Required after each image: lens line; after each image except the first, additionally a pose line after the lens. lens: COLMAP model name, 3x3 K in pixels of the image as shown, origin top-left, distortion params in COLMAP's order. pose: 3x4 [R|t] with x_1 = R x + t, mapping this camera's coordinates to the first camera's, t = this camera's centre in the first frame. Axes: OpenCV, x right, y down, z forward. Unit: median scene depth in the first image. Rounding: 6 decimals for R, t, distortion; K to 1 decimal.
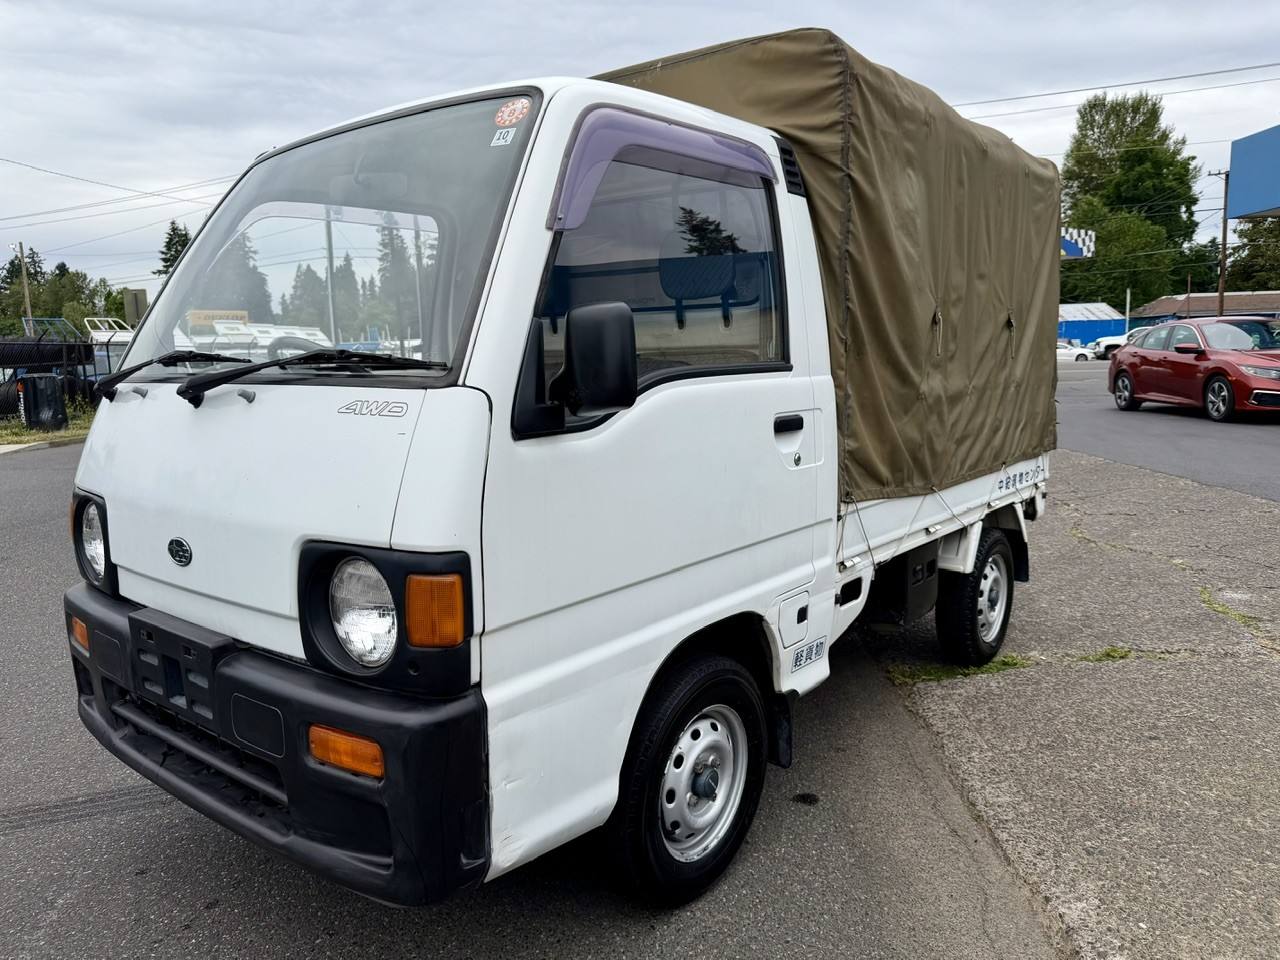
lens RADIAL K [[908.1, 0, 653.3], [0, 908.1, 483.1], [0, 0, 1]] dist [0.051922, -0.073750]
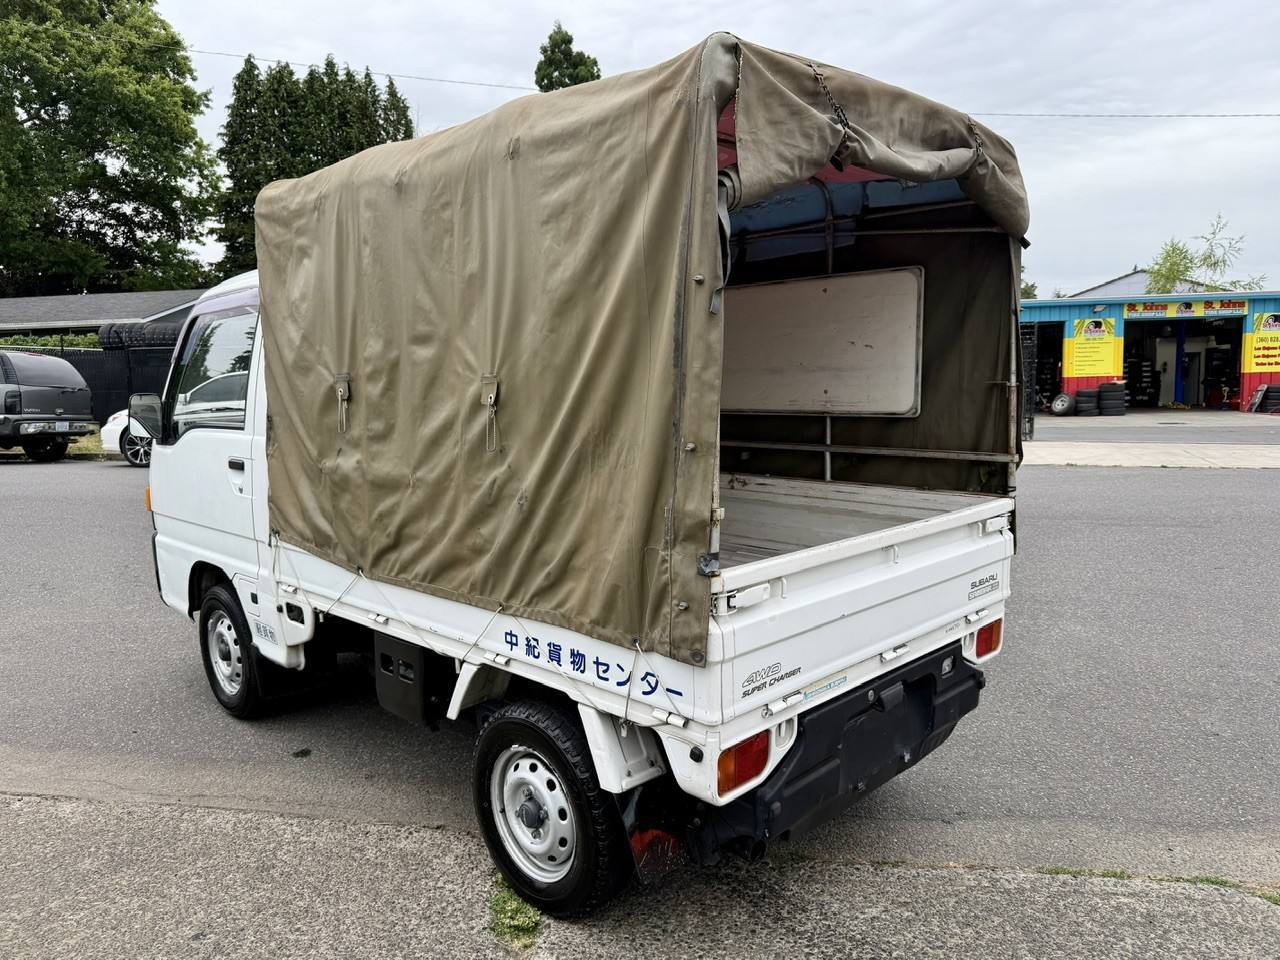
lens RADIAL K [[908.1, 0, 664.0], [0, 908.1, 487.3], [0, 0, 1]] dist [0.051922, -0.073750]
pose [[-0.098658, 0.141037, -0.985076, 1.766323], [-0.122374, 0.980673, 0.152662, -0.388063], [0.987568, 0.135609, -0.079492, 2.022219]]
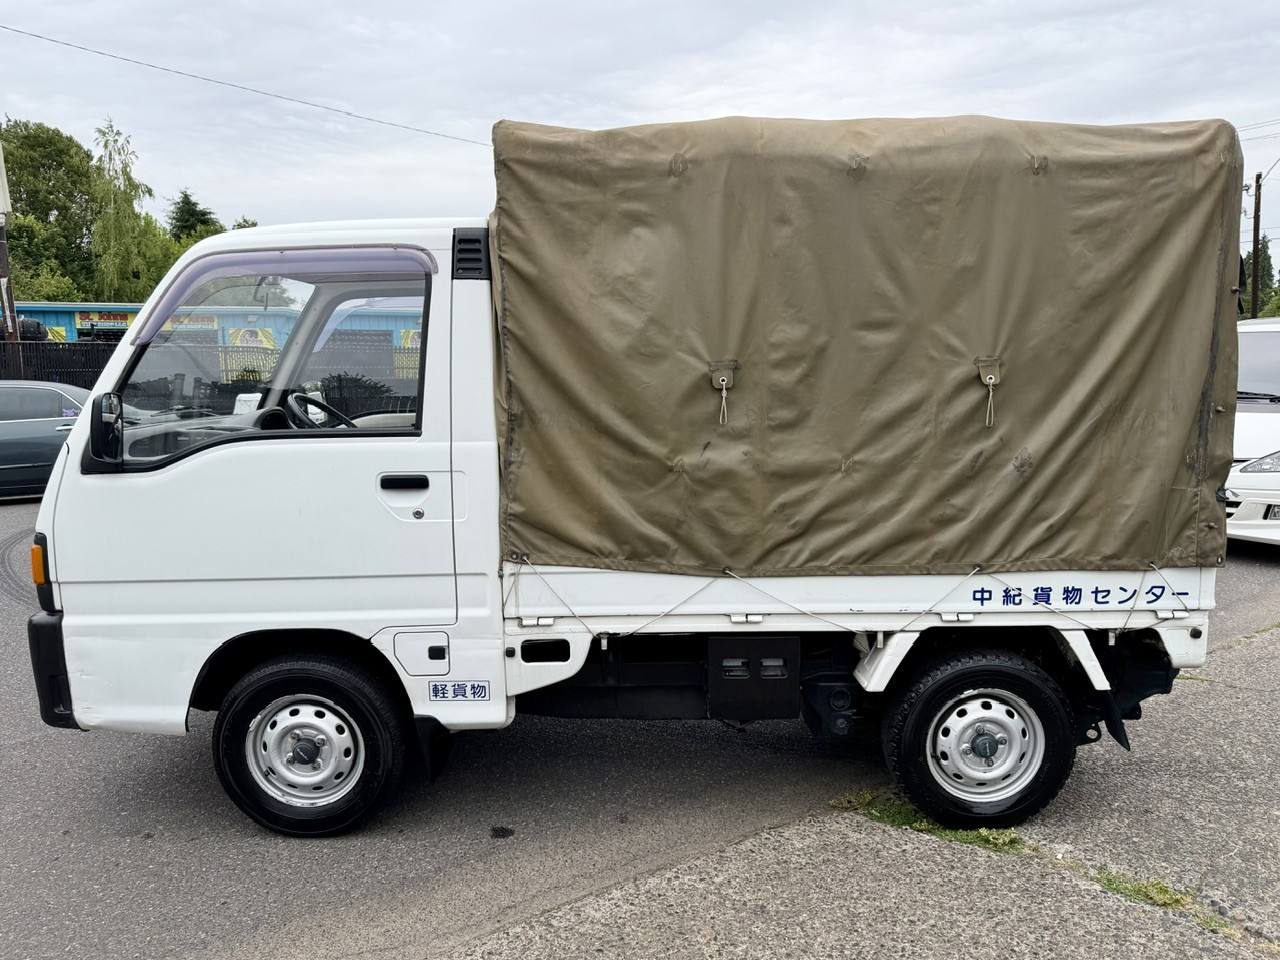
lens RADIAL K [[908.1, 0, 635.4], [0, 908.1, 483.6], [0, 0, 1]] dist [0.051922, -0.073750]
pose [[0.621102, 0.104251, -0.776765, 1.360023], [-0.105684, 0.993202, 0.048794, -0.166500], [0.776571, 0.051786, 0.627897, 0.549942]]
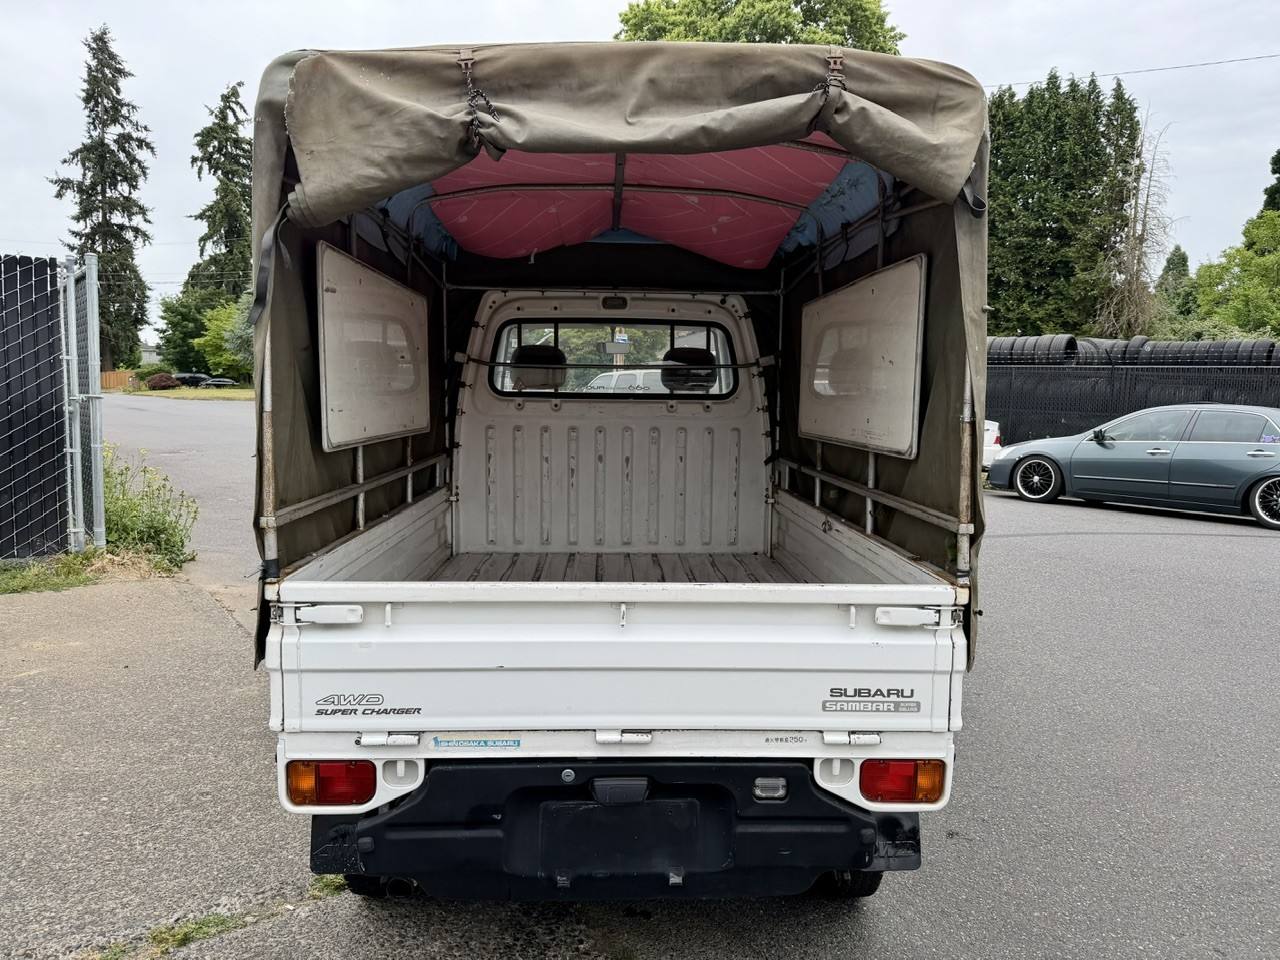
lens RADIAL K [[908.1, 0, 642.0], [0, 908.1, 491.8], [0, 0, 1]] dist [0.051922, -0.073750]
pose [[-0.761921, 0.074650, -0.643353, 1.176673], [-0.091442, 0.970986, 0.220961, -0.500717], [0.641182, 0.227185, -0.732989, 2.923592]]
